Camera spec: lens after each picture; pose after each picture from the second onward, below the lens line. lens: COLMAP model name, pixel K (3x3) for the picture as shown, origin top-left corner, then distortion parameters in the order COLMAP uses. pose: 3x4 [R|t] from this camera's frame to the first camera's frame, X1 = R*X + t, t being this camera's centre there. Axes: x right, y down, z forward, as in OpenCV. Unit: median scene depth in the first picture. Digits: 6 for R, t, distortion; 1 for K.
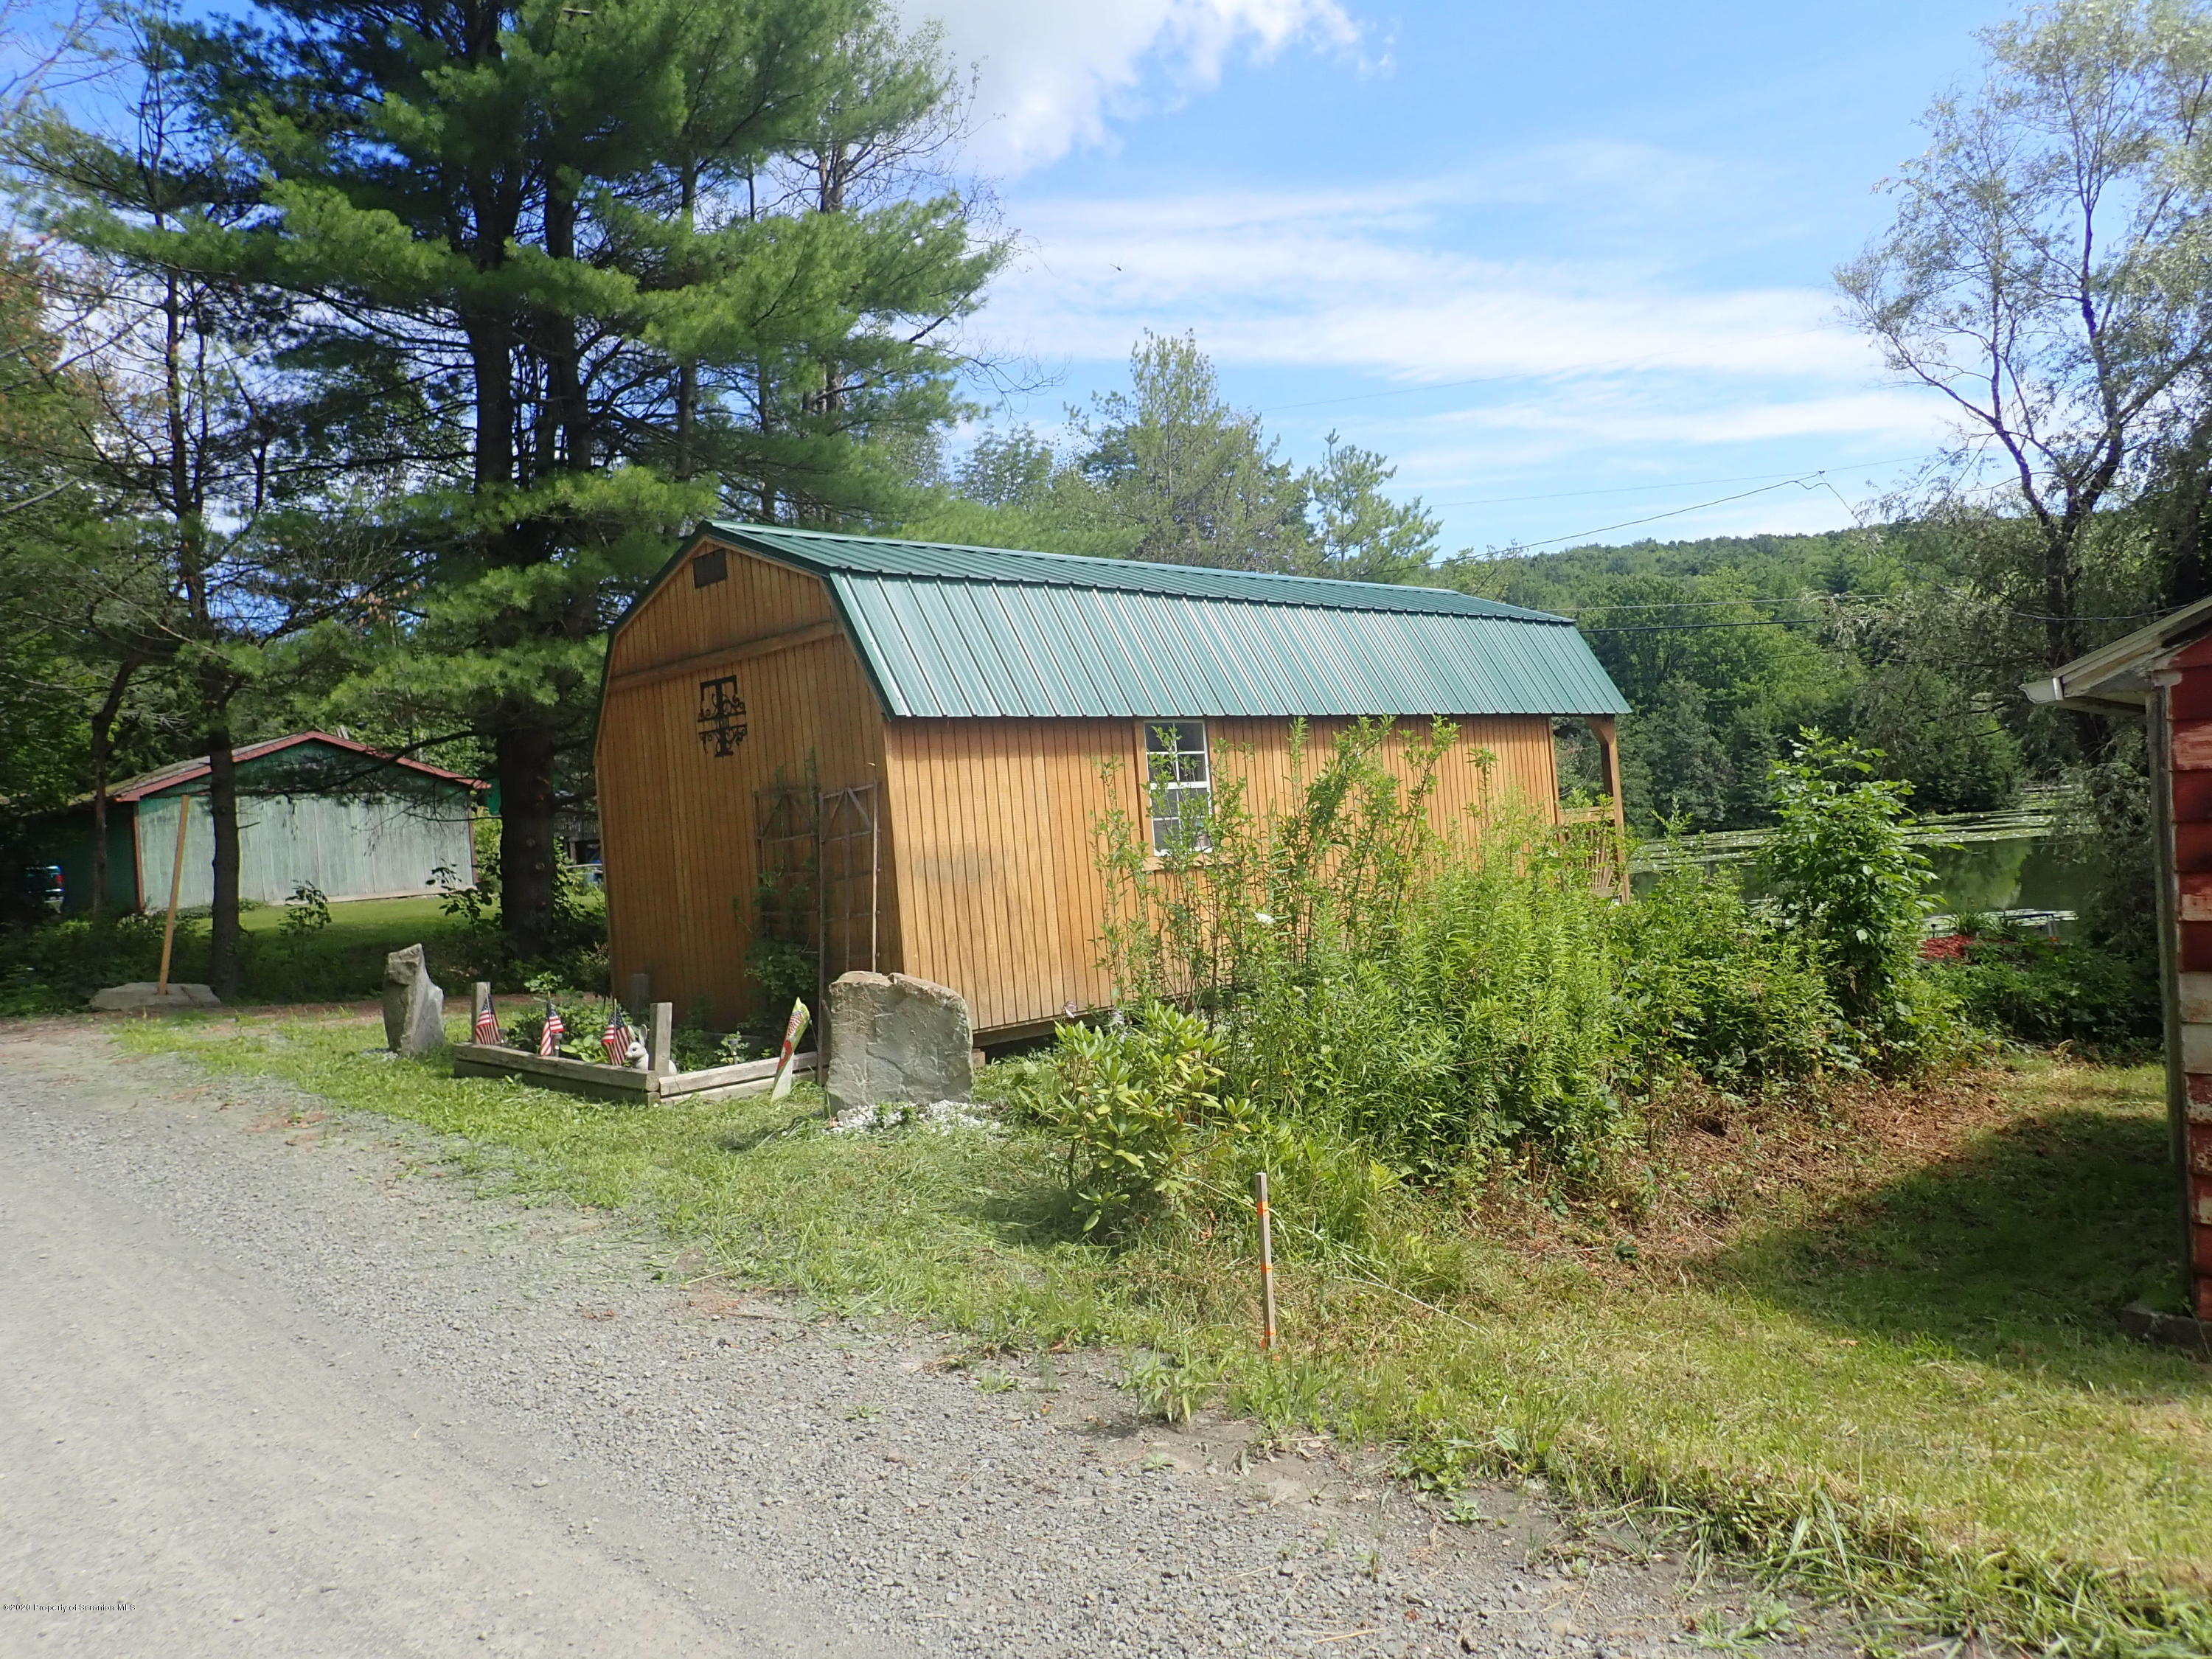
lens RADIAL K [[1622.1, 0, 1106.0], [0, 1622.1, 829.5], [0, 0, 1]] dist [-0.002785, -0.002310]
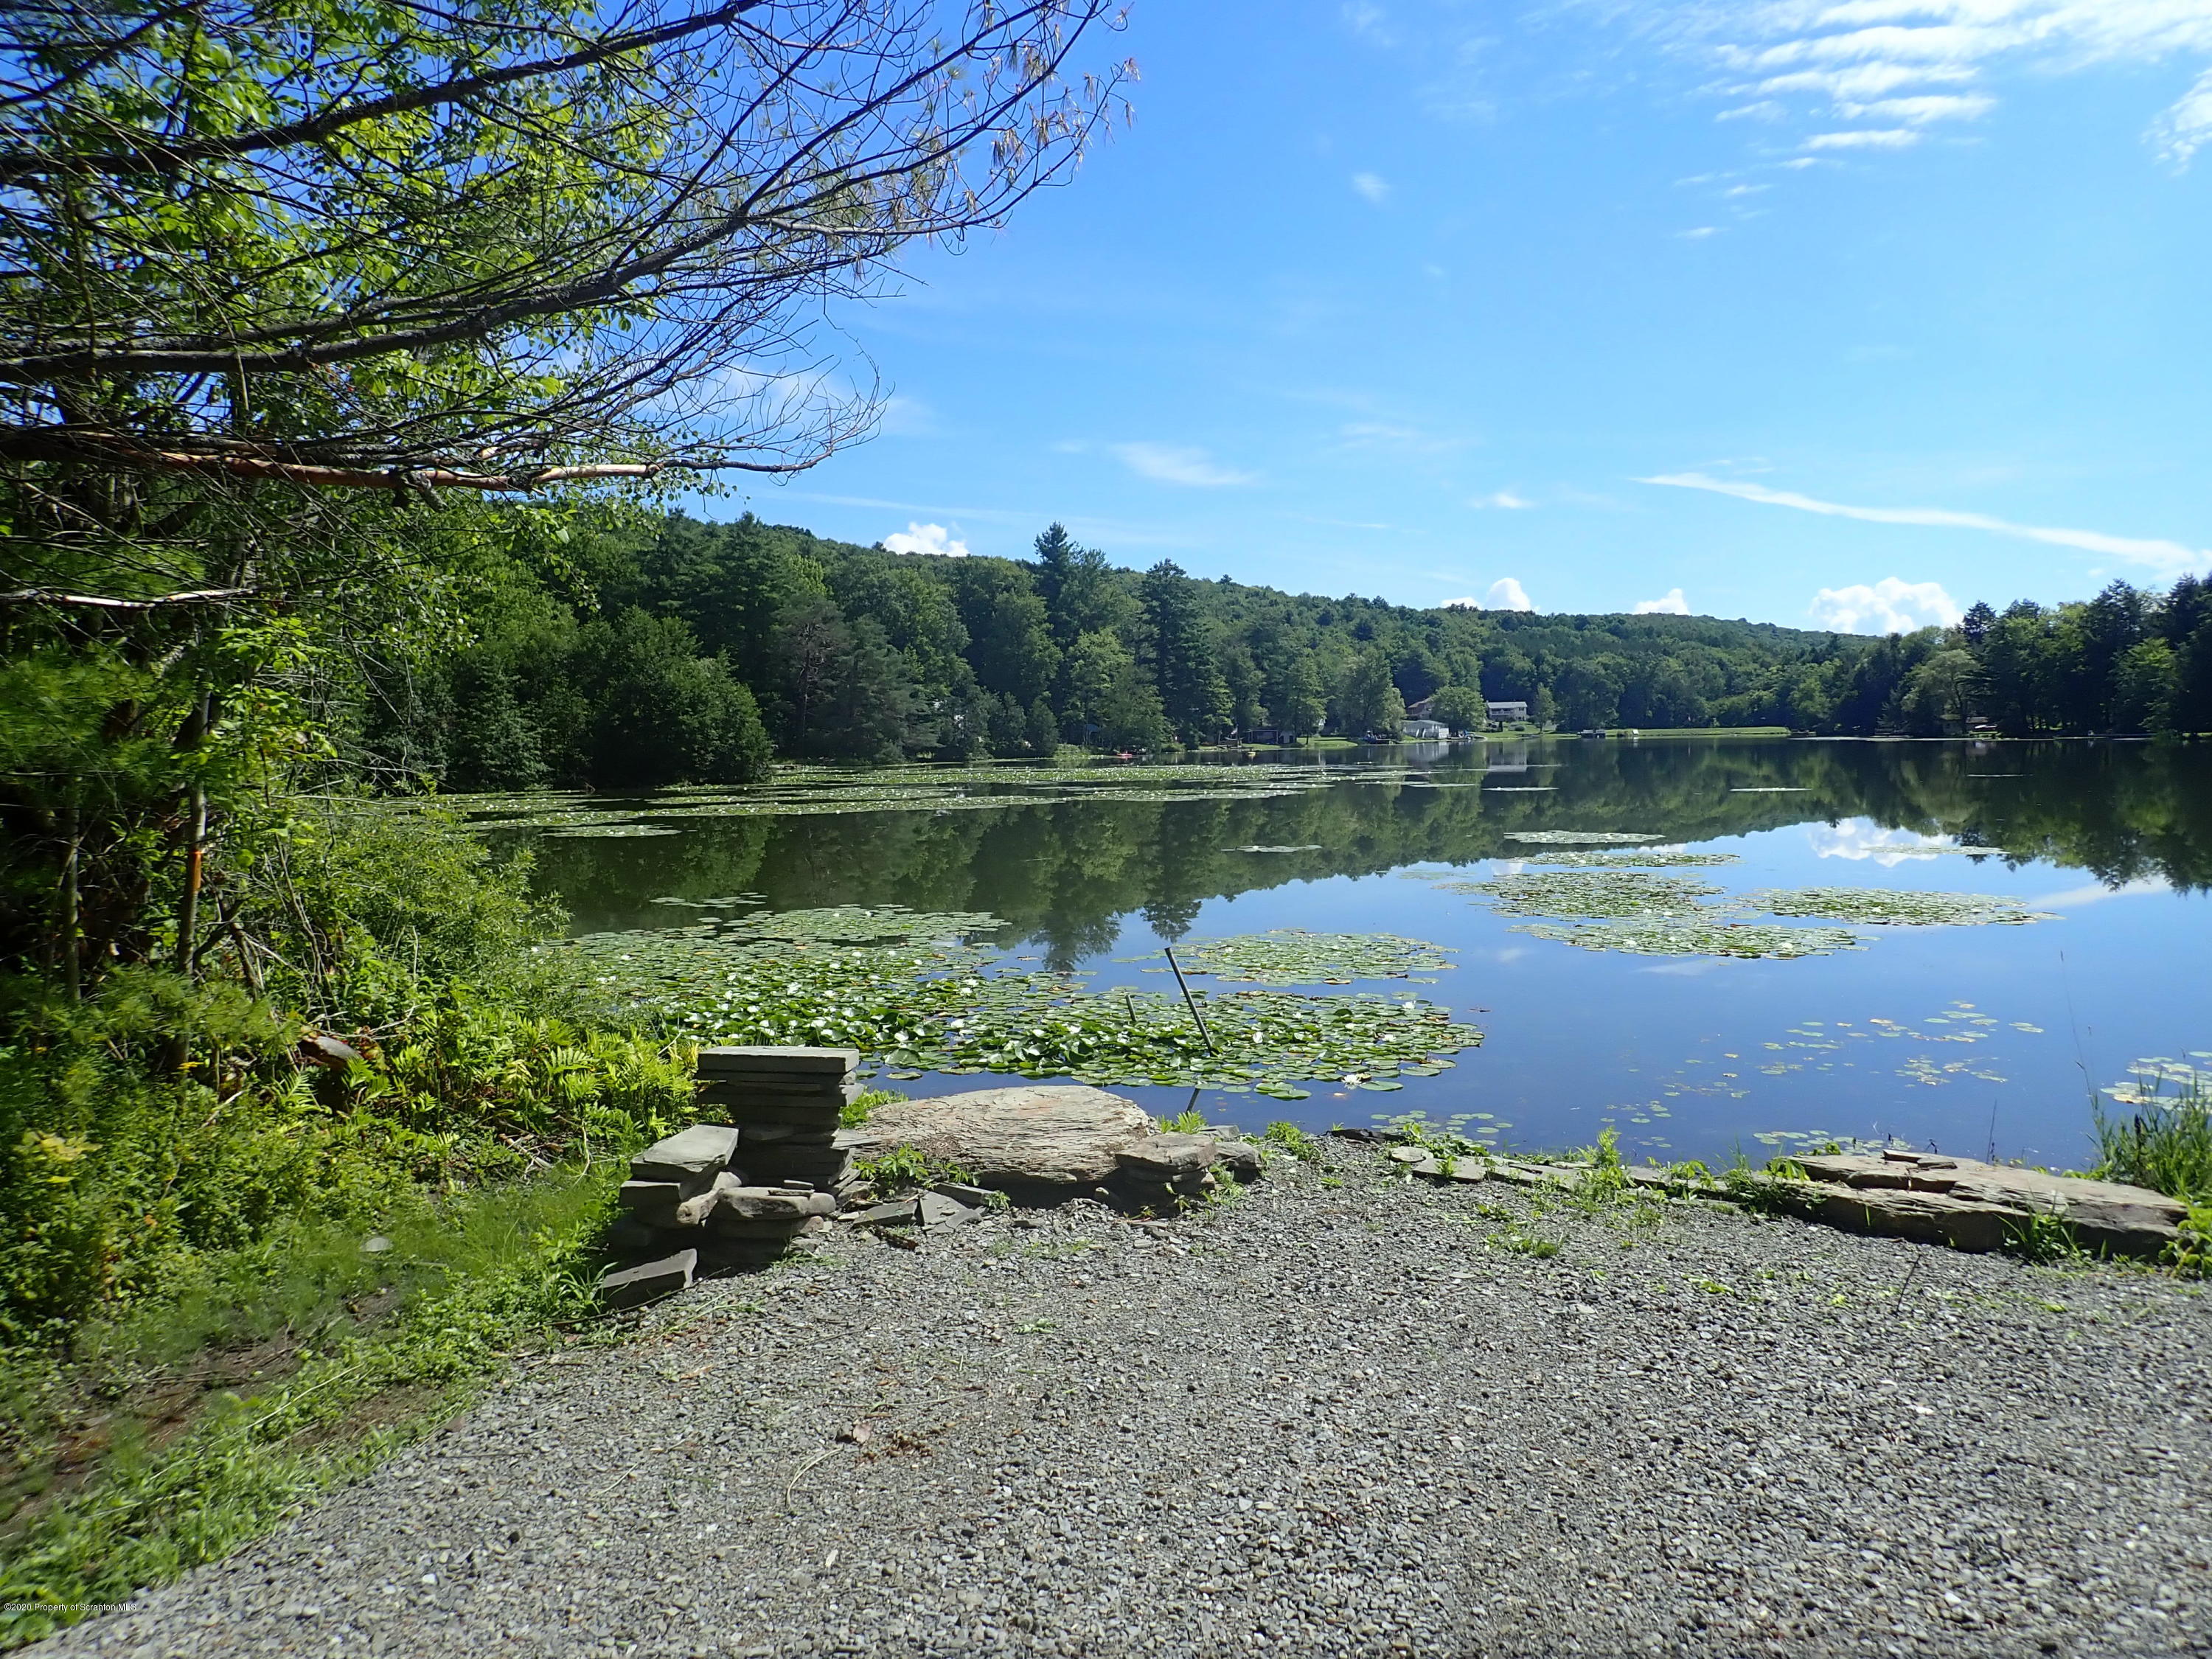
lens RADIAL K [[1620.3, 0, 1106.0], [0, 1620.3, 829.5], [0, 0, 1]] dist [-0.013687, -0.002784]
pose [[0.695812, 0.029370, 0.717623, 0.045711], [-0.040448, 0.999180, -0.001674, 0.006878], [-0.717084, -0.027862, 0.696430, 0.234141]]
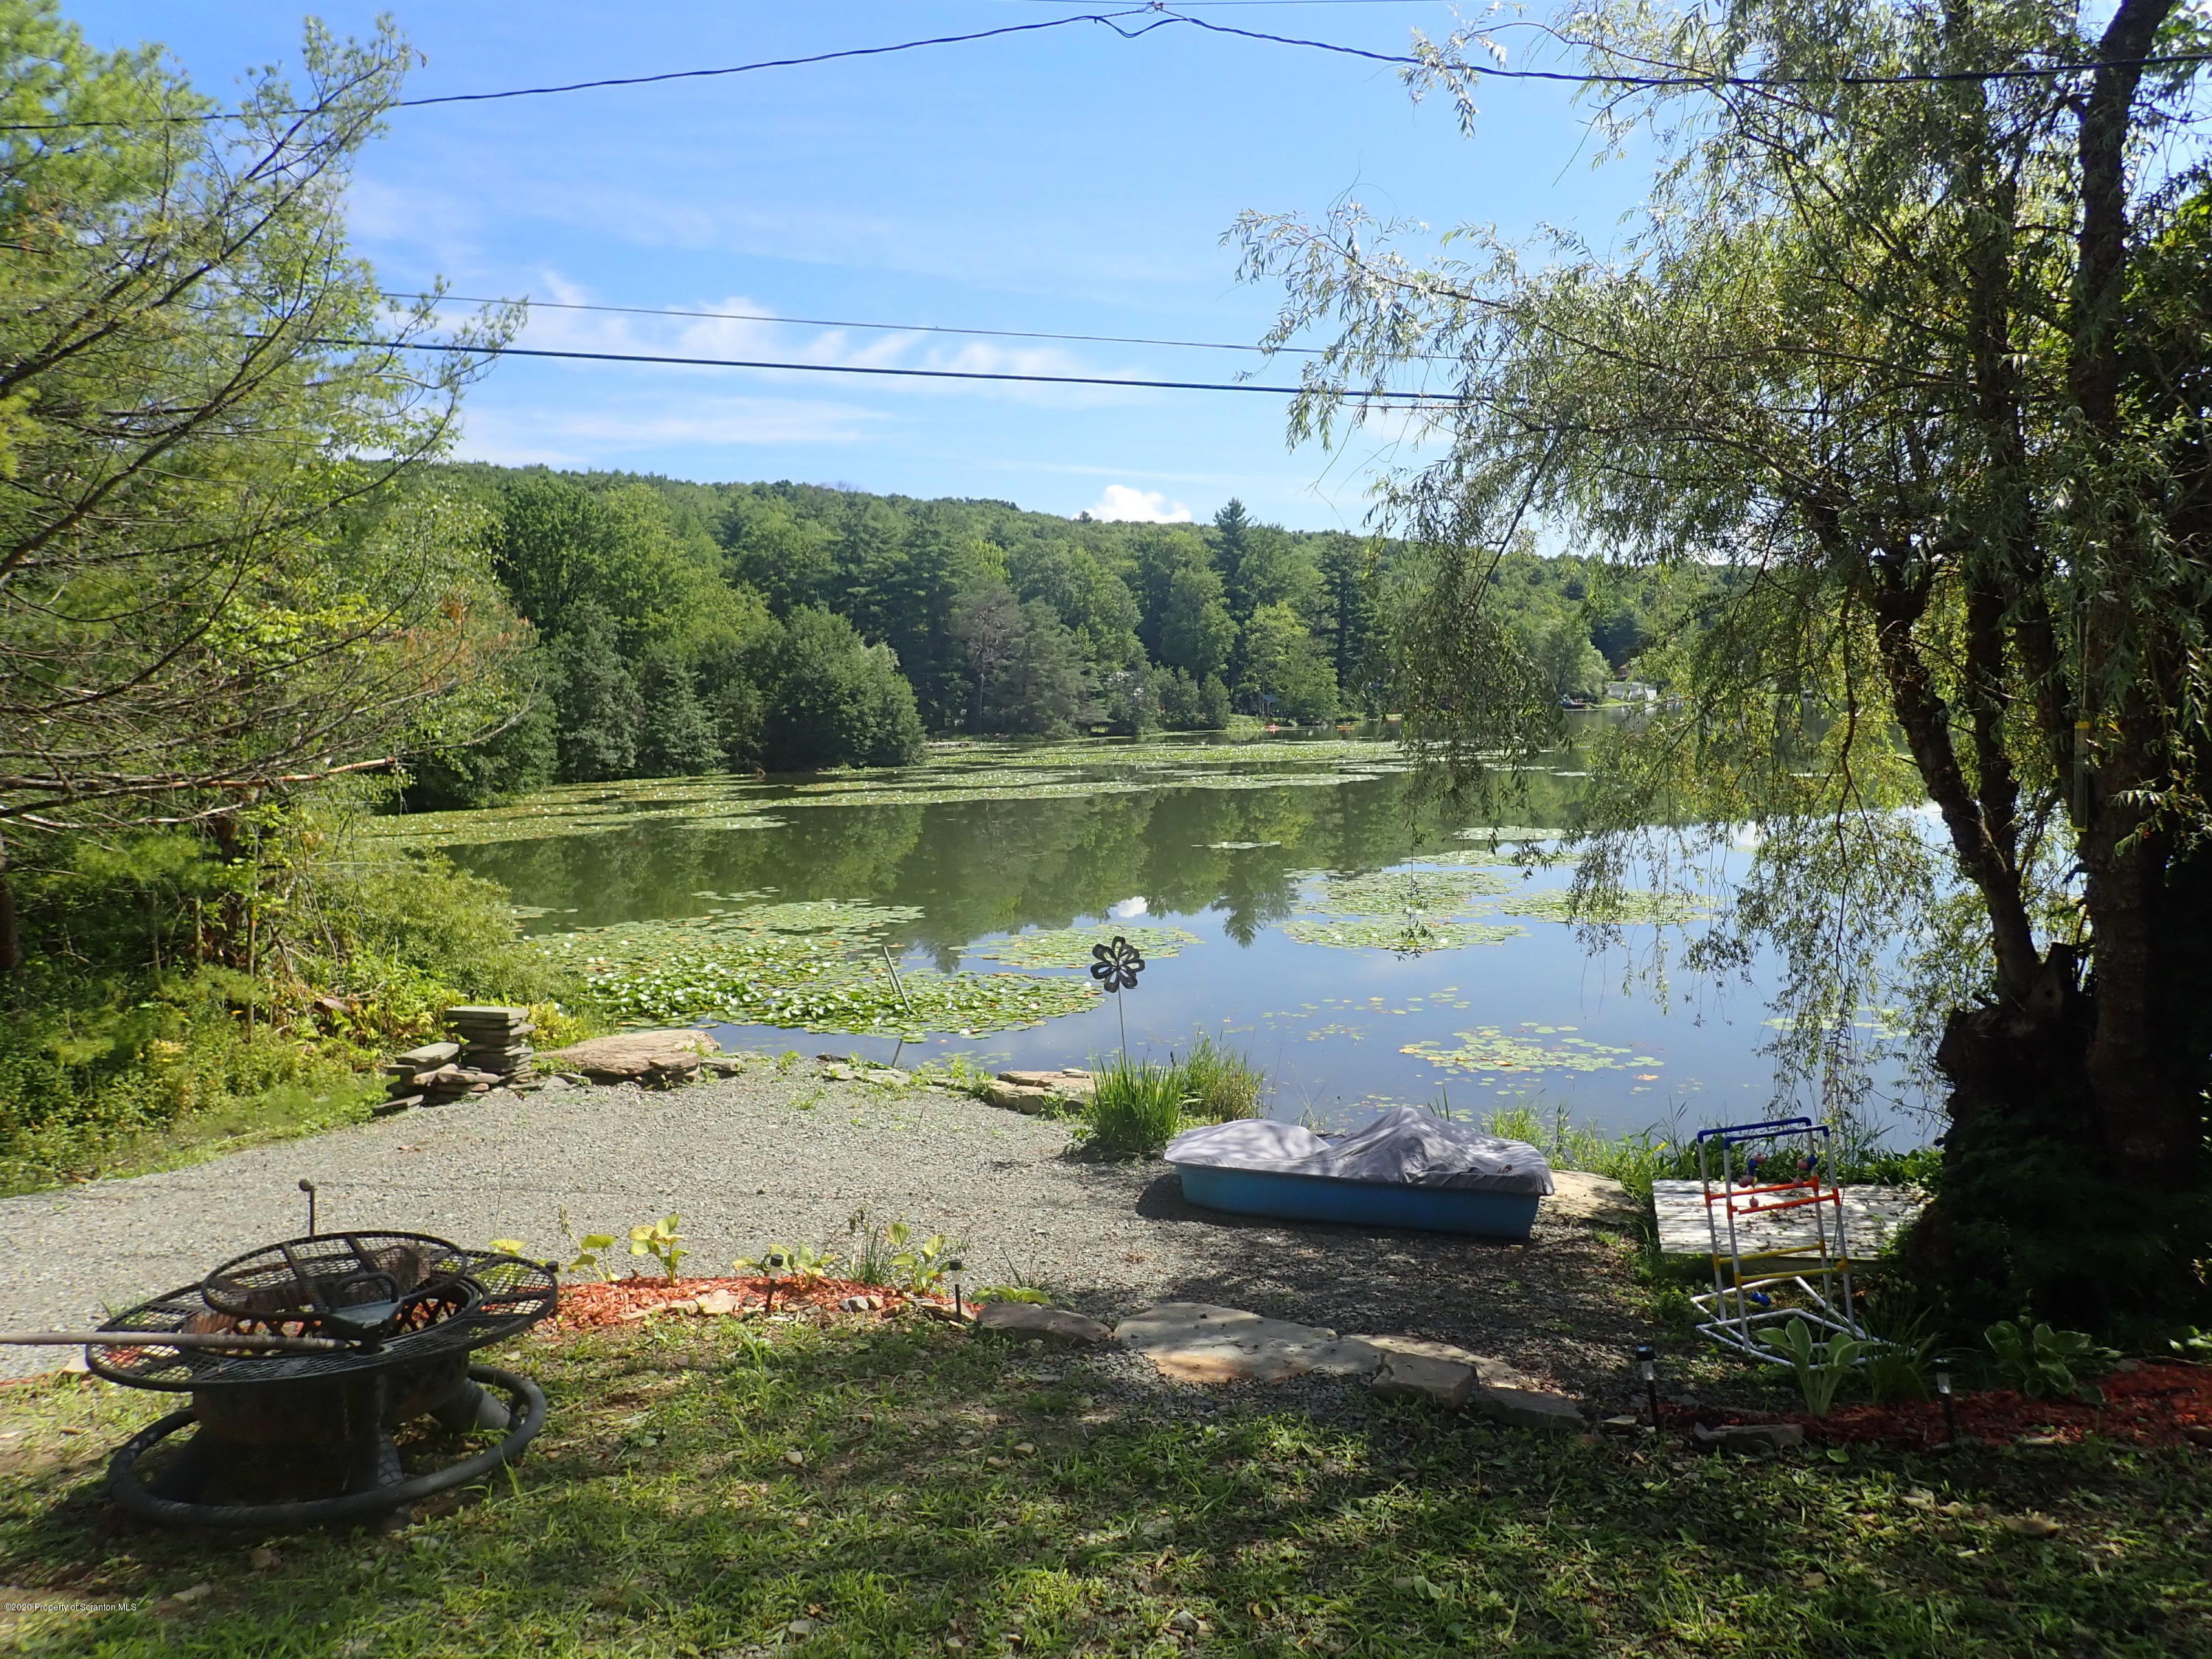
lens RADIAL K [[1622.1, 0, 1106.0], [0, 1622.1, 829.5], [0, 0, 1]] dist [-0.002785, -0.002310]
pose [[0.786276, 0.011908, 0.617761, 0.039442], [-0.036230, 0.998983, 0.026857, -0.004403], [-0.616812, -0.043498, 0.785908, 0.150723]]
